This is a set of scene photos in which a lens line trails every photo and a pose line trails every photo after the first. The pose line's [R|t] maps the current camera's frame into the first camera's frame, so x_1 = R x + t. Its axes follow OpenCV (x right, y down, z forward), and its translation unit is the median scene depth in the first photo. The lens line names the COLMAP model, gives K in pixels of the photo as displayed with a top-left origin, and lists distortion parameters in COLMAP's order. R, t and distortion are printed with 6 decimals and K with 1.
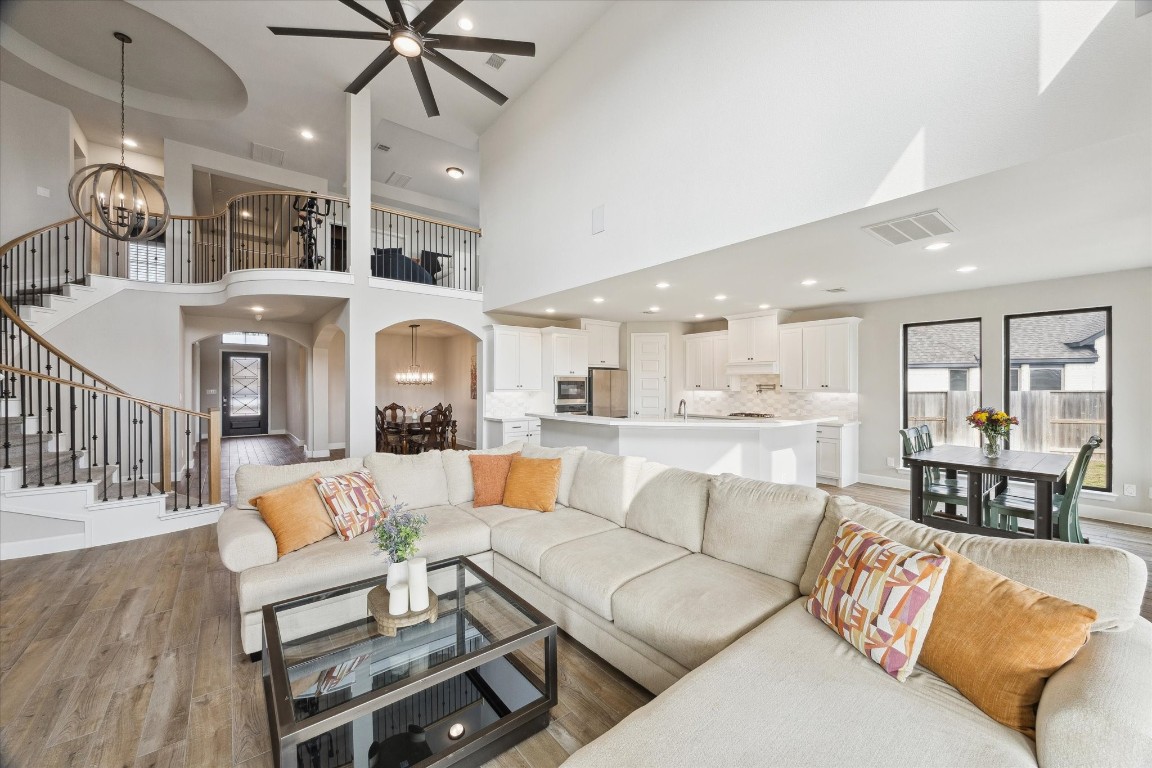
lens RADIAL K [[438.7, 0, 579.3], [0, 438.7, 387.1], [0, 0, 1]] dist [-0.002448, -0.000070]
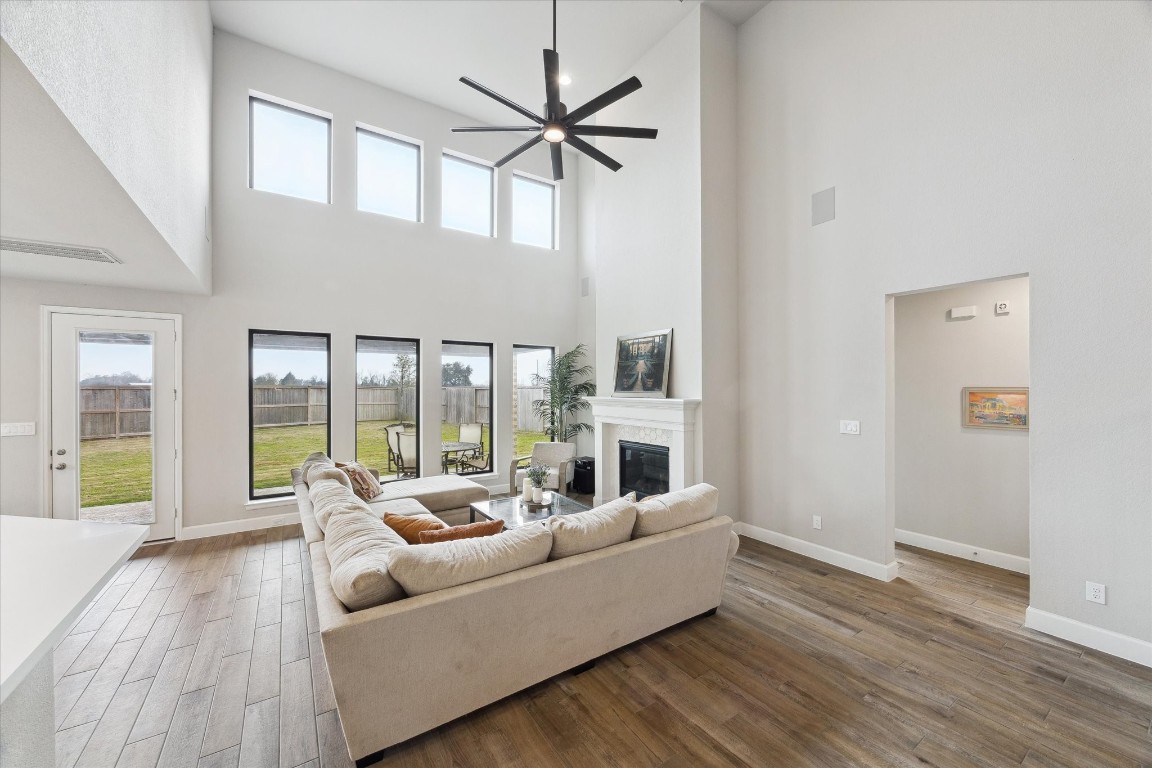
lens RADIAL K [[441.4, 0, 580.4], [0, 441.4, 385.2], [0, 0, 1]] dist [-0.002157, -0.000093]
pose [[-0.996255, 0.003551, 0.086388, -0.218992], [0.003776, 0.999990, 0.002439, -0.029472], [-0.086378, 0.002756, -0.996259, 0.849949]]
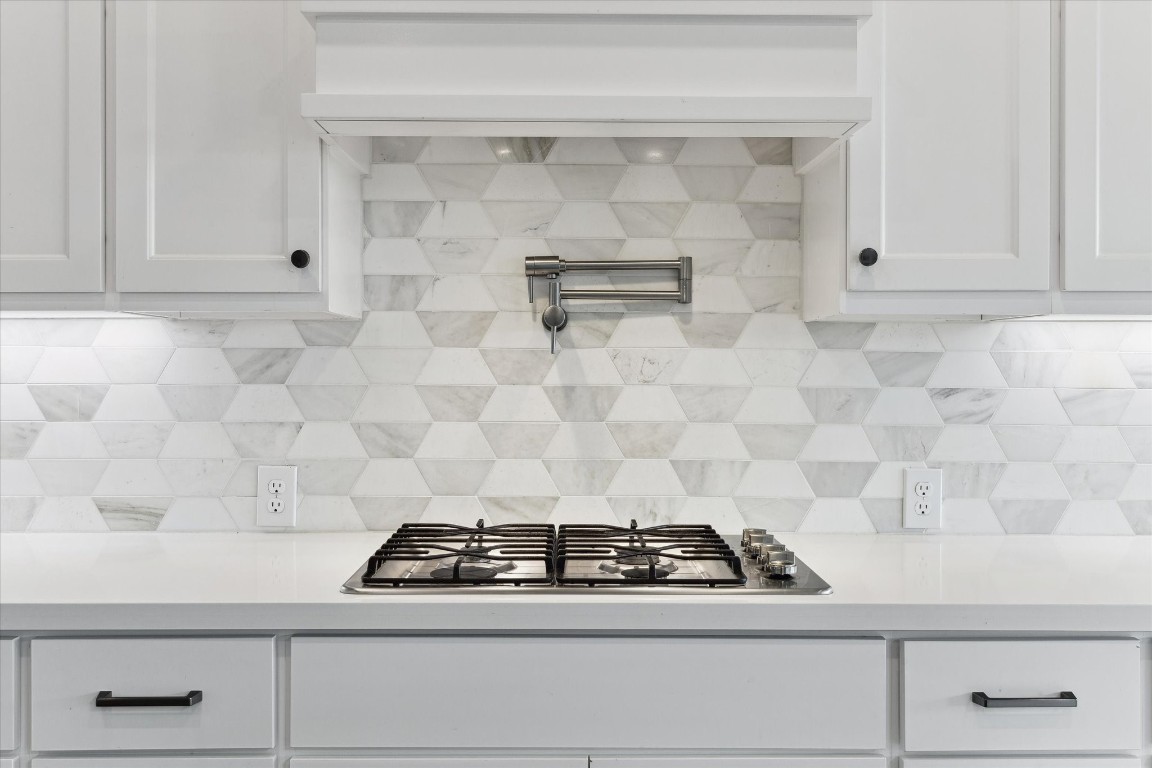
lens RADIAL K [[1085.8, 0, 577.9], [0, 1085.8, 362.0], [0, 0, 1]] dist [0.007641, 0.001643]
pose [[0.616996, 0.001141, 0.786966, 0.206212], [0.001987, 0.999994, -0.003008, 0.022231], [-0.786964, 0.003420, 0.616989, 0.864594]]
